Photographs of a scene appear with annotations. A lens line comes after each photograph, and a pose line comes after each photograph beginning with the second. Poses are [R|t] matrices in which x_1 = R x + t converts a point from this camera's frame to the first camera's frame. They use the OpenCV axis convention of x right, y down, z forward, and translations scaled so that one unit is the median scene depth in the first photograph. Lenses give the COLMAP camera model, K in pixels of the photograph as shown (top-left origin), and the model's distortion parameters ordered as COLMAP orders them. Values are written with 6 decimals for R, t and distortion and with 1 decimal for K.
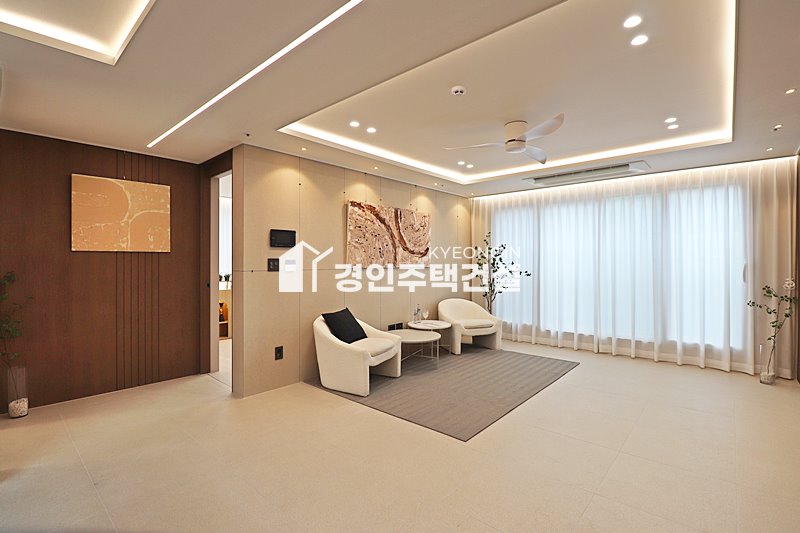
lens RADIAL K [[368.7, 0, 404.9], [0, 368.7, 264.5], [0, 0, 1]] dist [-0.014737, -0.005962]
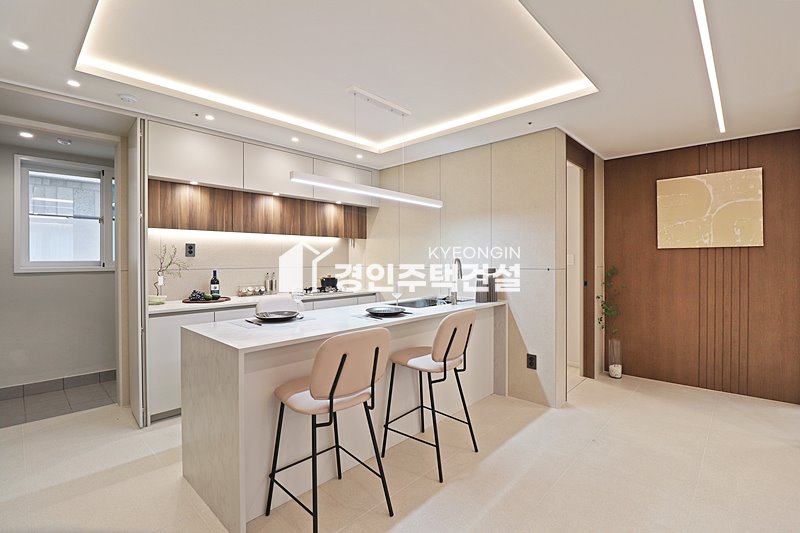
lens RADIAL K [[368.7, 0, 404.0], [0, 368.7, 259.7], [0, 0, 1]] dist [-0.014737, -0.005962]
pose [[-0.032568, 0.001002, -0.999469, 0.211779], [-0.000841, 0.999999, 0.001030, -0.003199], [0.999469, 0.000874, -0.032567, 0.210758]]
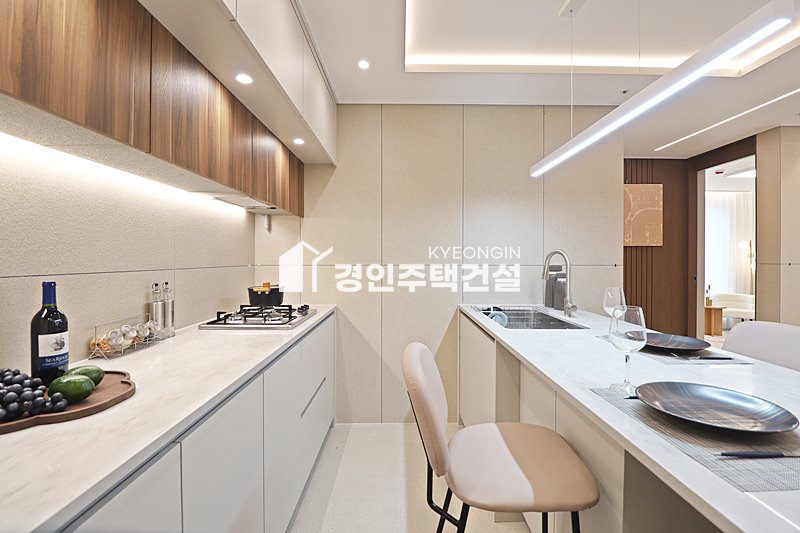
lens RADIAL K [[368.7, 0, 405.2], [0, 368.7, 261.2], [0, 0, 1]] dist [-0.014737, -0.005962]
pose [[0.663421, 0.008031, -0.748203, -0.345583], [-0.005190, 0.999968, 0.006132, 0.007982], [0.748228, -0.000185, 0.663441, -0.273745]]
